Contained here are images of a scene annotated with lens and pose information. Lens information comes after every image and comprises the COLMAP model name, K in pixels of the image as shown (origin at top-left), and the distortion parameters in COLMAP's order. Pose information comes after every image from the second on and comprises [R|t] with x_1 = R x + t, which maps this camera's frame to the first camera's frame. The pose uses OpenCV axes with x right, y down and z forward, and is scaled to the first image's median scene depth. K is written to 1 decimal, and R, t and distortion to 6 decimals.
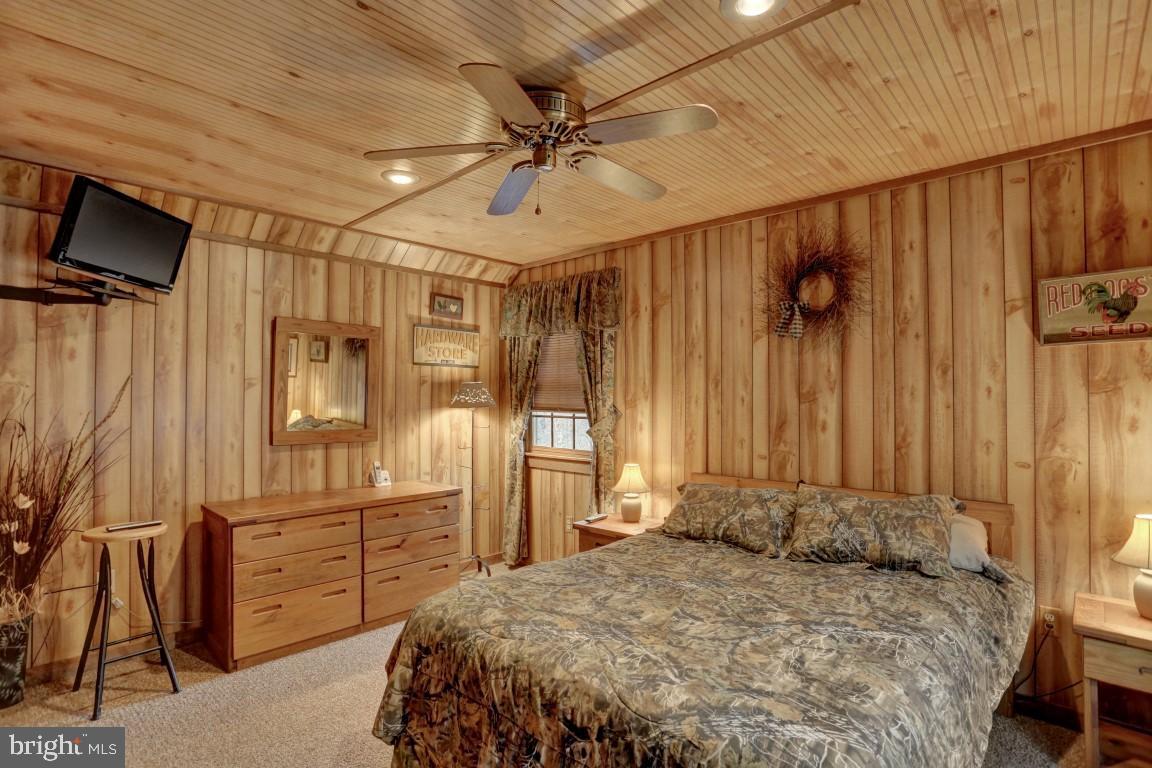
lens RADIAL K [[576.2, 0, 571.2], [0, 576.2, 379.2], [0, 0, 1]] dist [-0.086708, 0.042137]
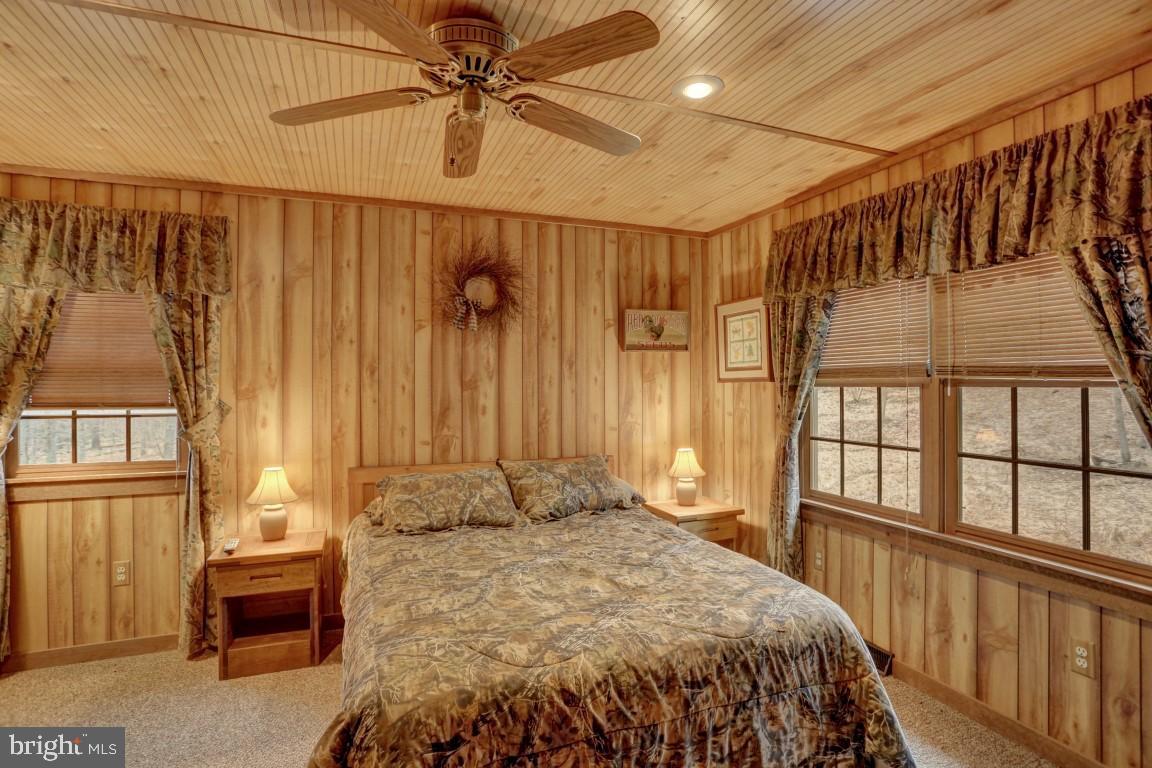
lens RADIAL K [[559.6, 0, 571.6], [0, 559.6, 367.7], [0, 0, 1]] dist [-0.078931, 0.032853]
pose [[0.433119, 0.022285, 0.901061, -0.540700], [-0.022450, 0.999651, -0.013932, 0.009457], [-0.901057, -0.014195, 0.433468, 0.380859]]
